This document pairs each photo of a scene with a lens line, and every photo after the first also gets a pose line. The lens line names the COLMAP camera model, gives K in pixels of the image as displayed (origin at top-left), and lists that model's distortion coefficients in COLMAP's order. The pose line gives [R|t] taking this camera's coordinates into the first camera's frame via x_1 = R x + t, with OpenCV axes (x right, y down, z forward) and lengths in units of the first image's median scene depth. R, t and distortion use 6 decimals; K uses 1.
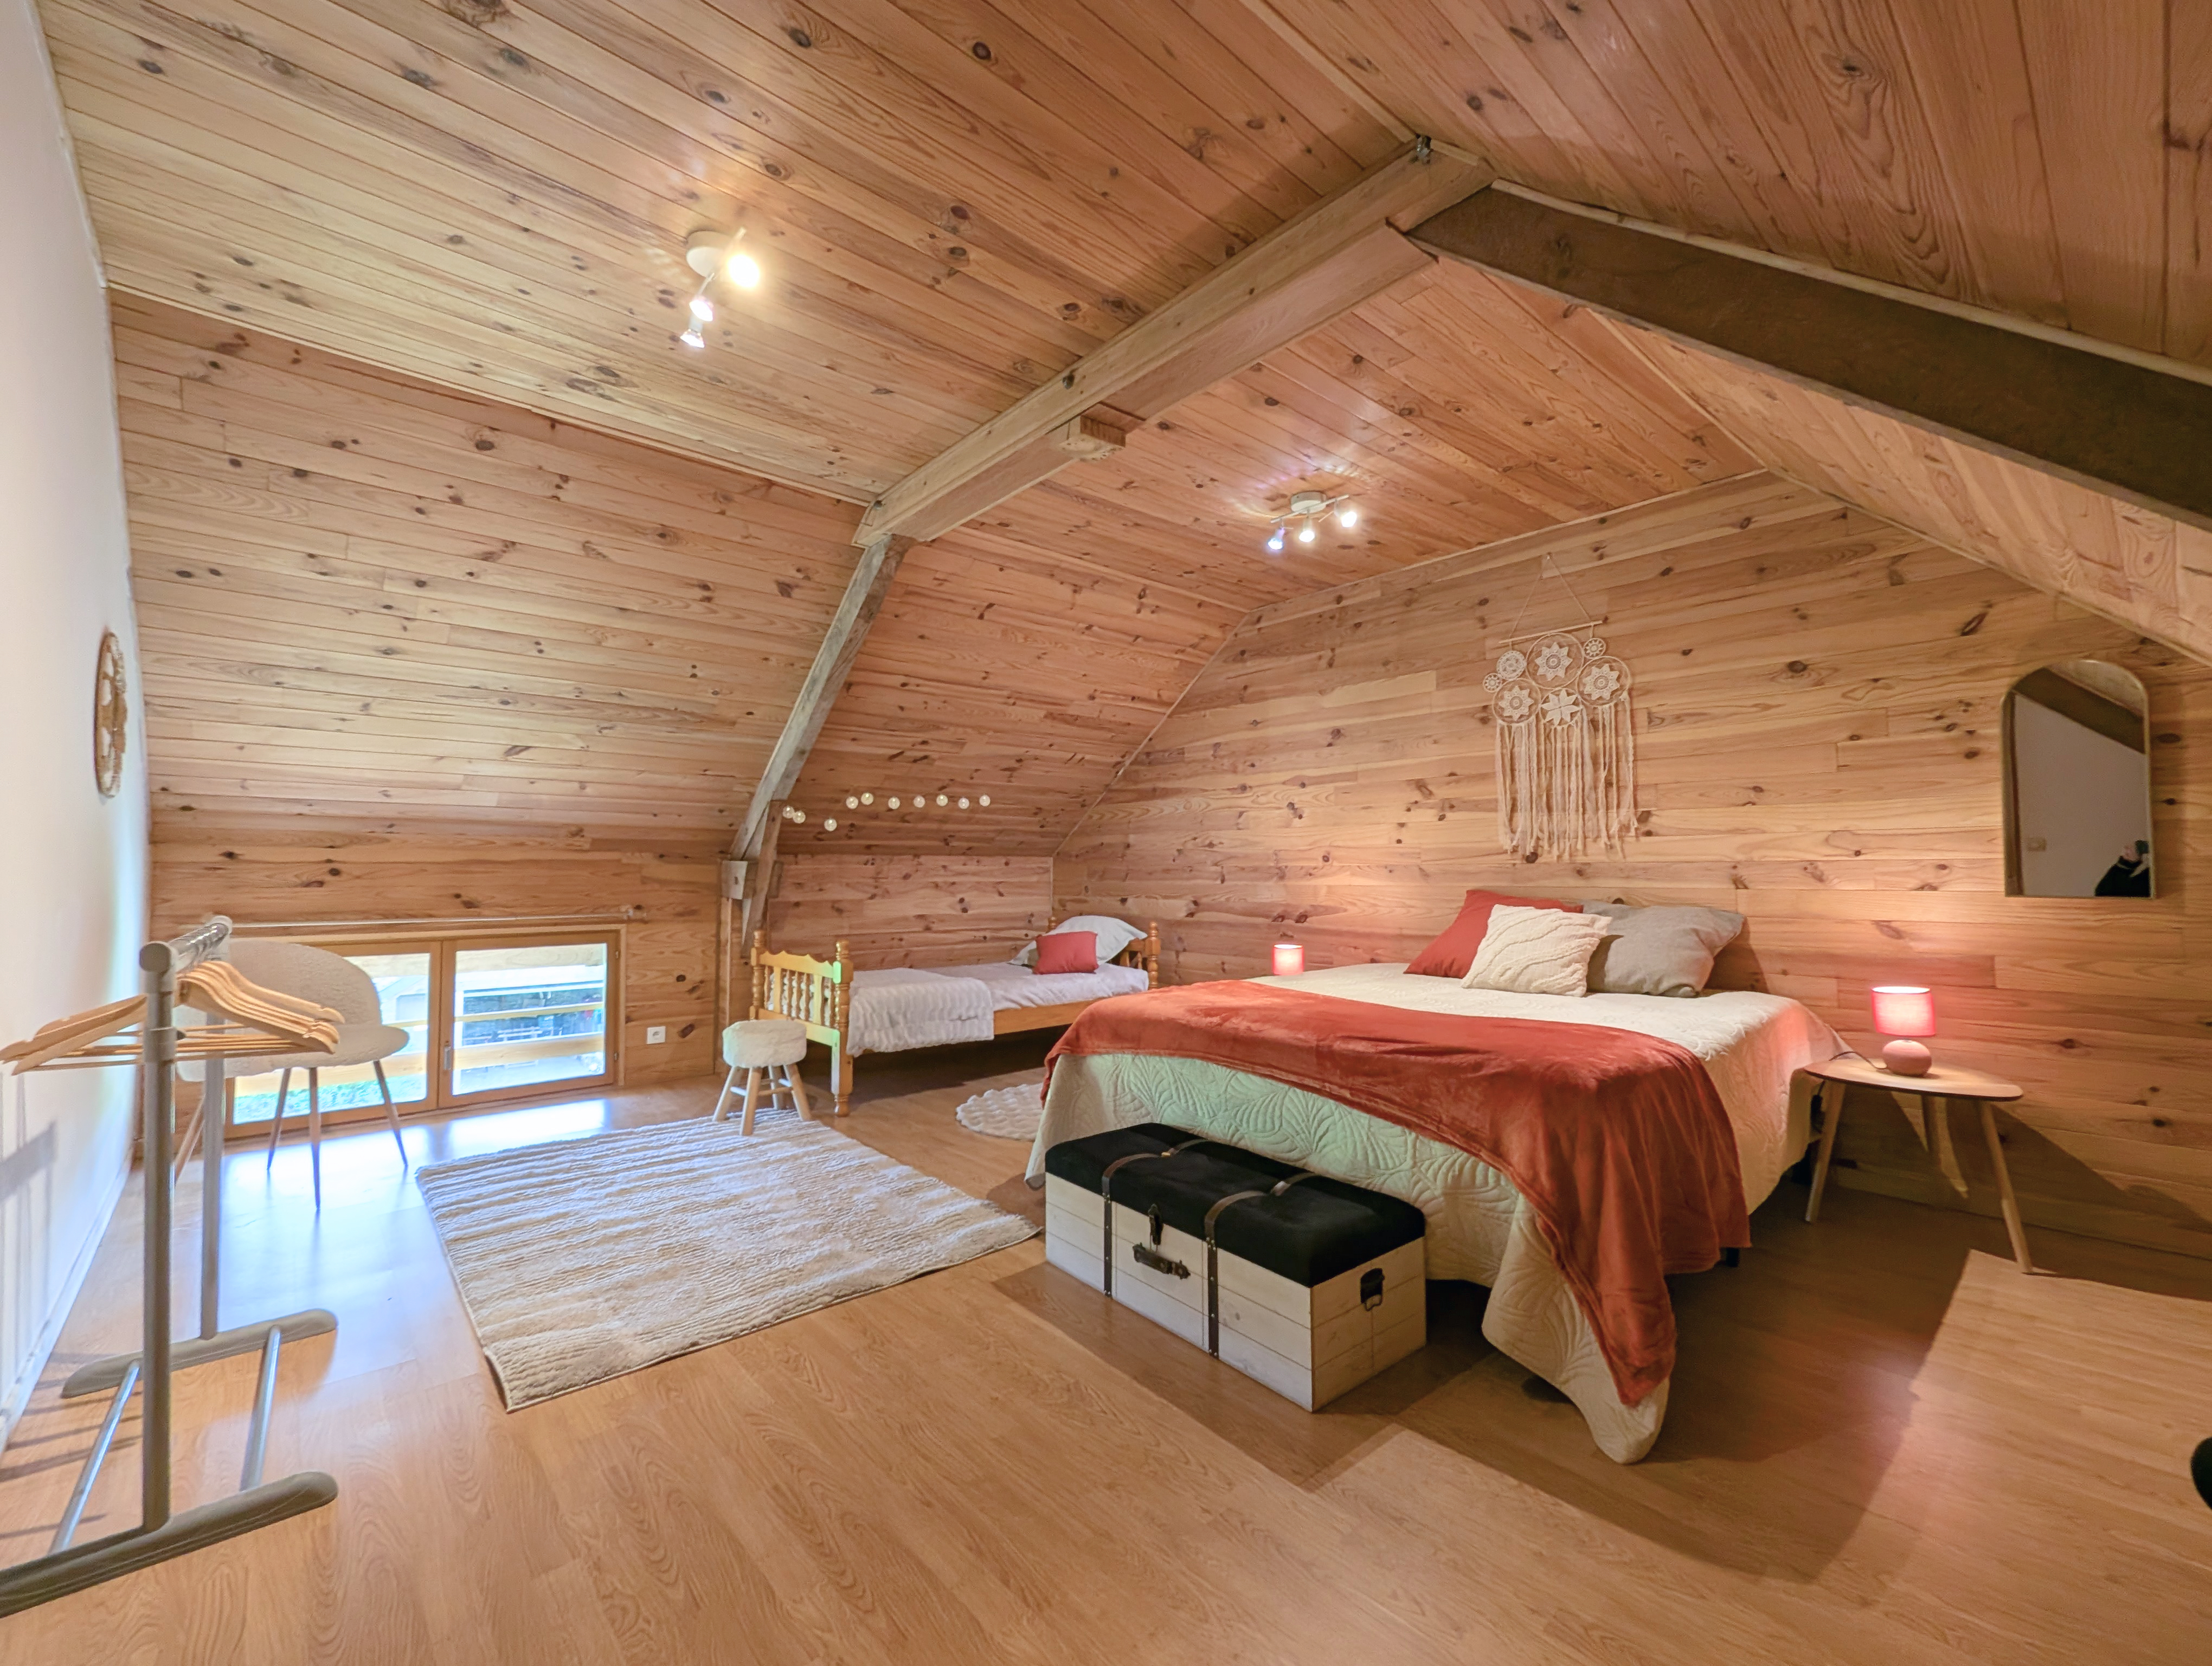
lens RADIAL K [[912.3, 0, 1096.0], [0, 912.3, 838.6], [0, 0, 1]] dist [0.001288, 0.000092]
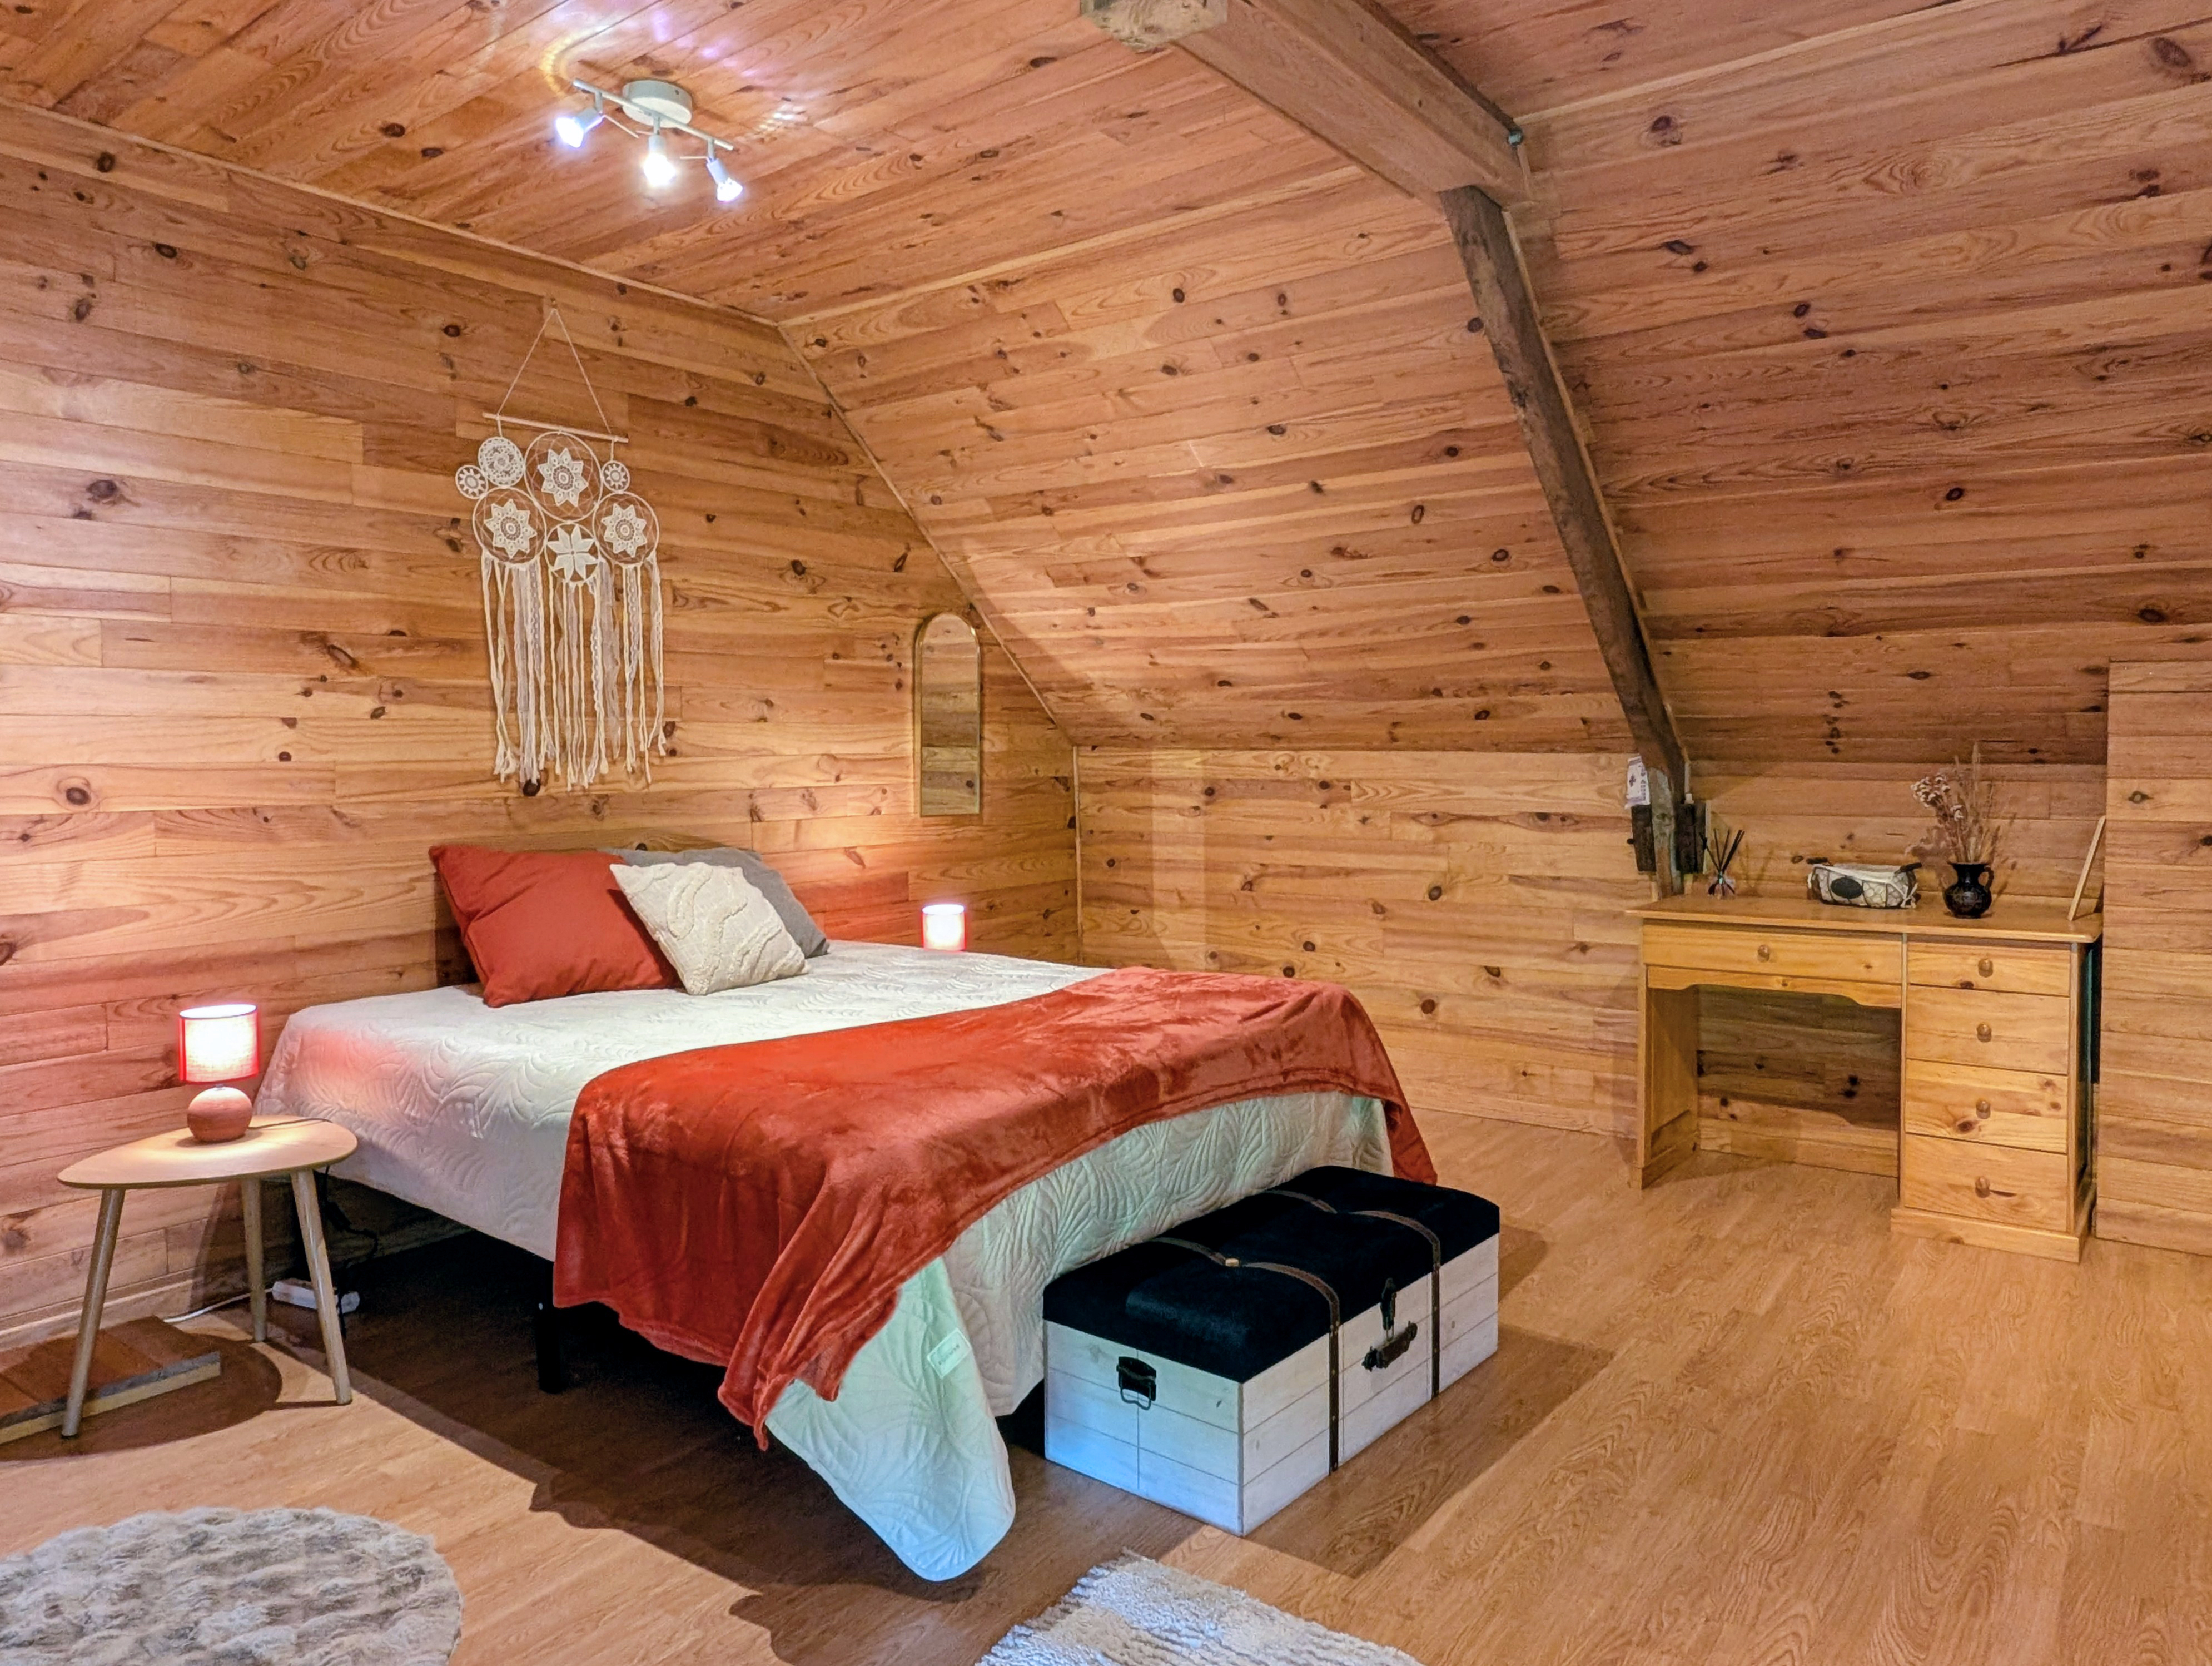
lens RADIAL K [[1486.4, 0, 1101.5], [0, 1486.4, 831.1], [0, 0, 1]] dist [-0.001970, -0.001473]
pose [[-0.203052, -0.048378, 0.977972, -0.634557], [-0.025970, 0.998693, 0.044011, -0.004051], [-0.978824, -0.016462, -0.204043, 0.896861]]
